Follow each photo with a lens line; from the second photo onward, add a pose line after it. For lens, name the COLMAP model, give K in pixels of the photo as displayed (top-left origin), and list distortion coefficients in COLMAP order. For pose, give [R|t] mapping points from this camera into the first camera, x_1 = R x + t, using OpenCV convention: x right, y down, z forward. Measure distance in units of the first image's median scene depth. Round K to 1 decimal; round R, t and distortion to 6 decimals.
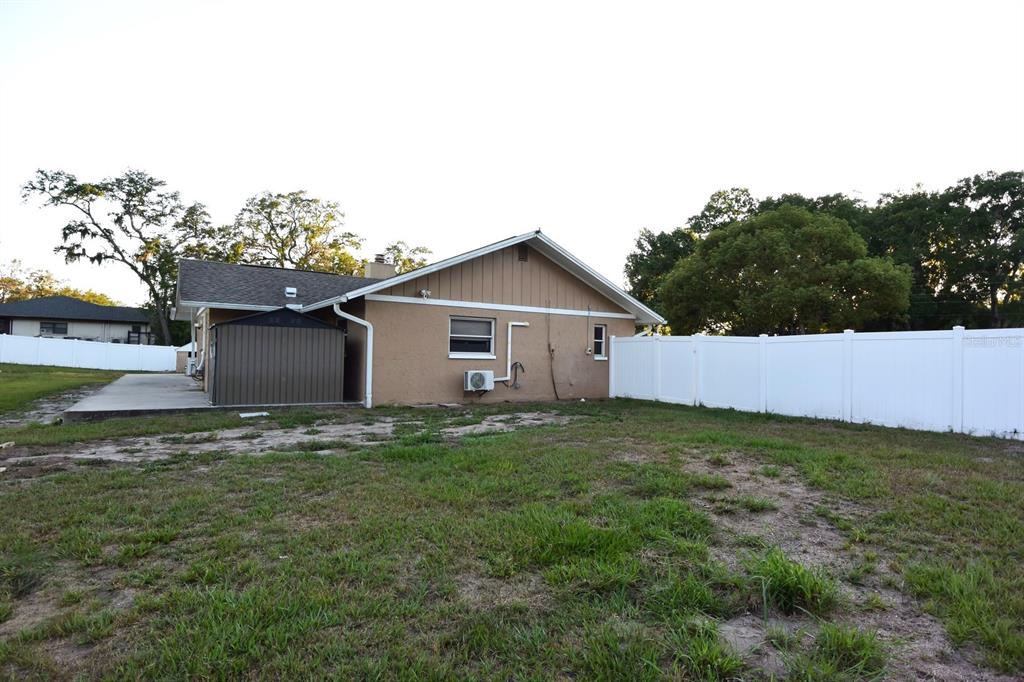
lens RADIAL K [[554.4, 0, 512.0], [0, 554.4, 341.0], [0, 0, 1]] dist [-0.004874, -0.002067]
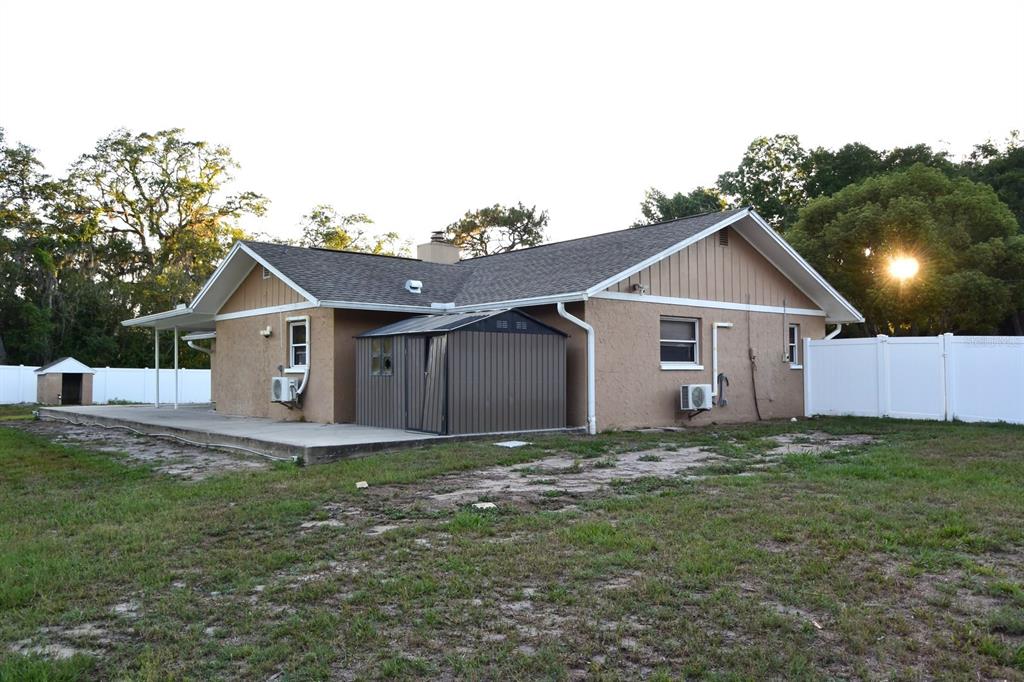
lens RADIAL K [[822.2, 0, 512.0], [0, 822.2, 341.0], [0, 0, 1]] dist [0.008141, 0.006151]
pose [[0.990584, -0.016839, 0.135869, -0.403598], [0.018124, 0.999802, -0.008225, -0.003144], [-0.135704, 0.010610, 0.990693, -0.107722]]
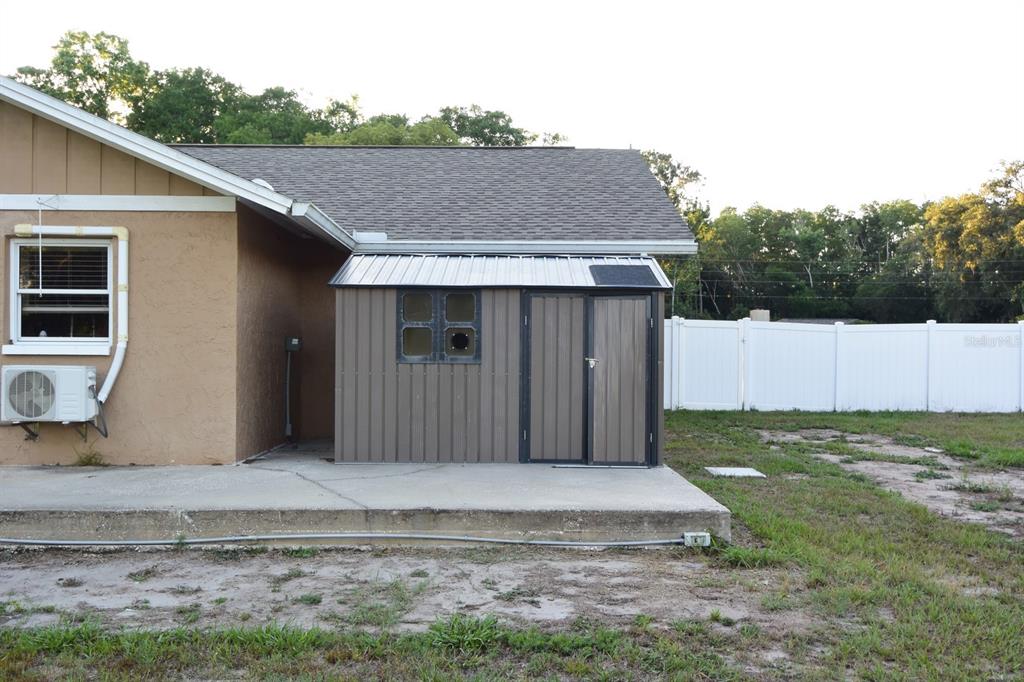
lens RADIAL K [[1006.6, 0, 512.0], [0, 1006.6, 341.0], [0, 0, 1]] dist [-0.001688, -0.000676]
pose [[0.533654, -0.004350, 0.845692, -0.875507], [-0.021081, 0.999608, 0.018445, 0.000566], [-0.845440, -0.027671, 0.533353, 0.451697]]
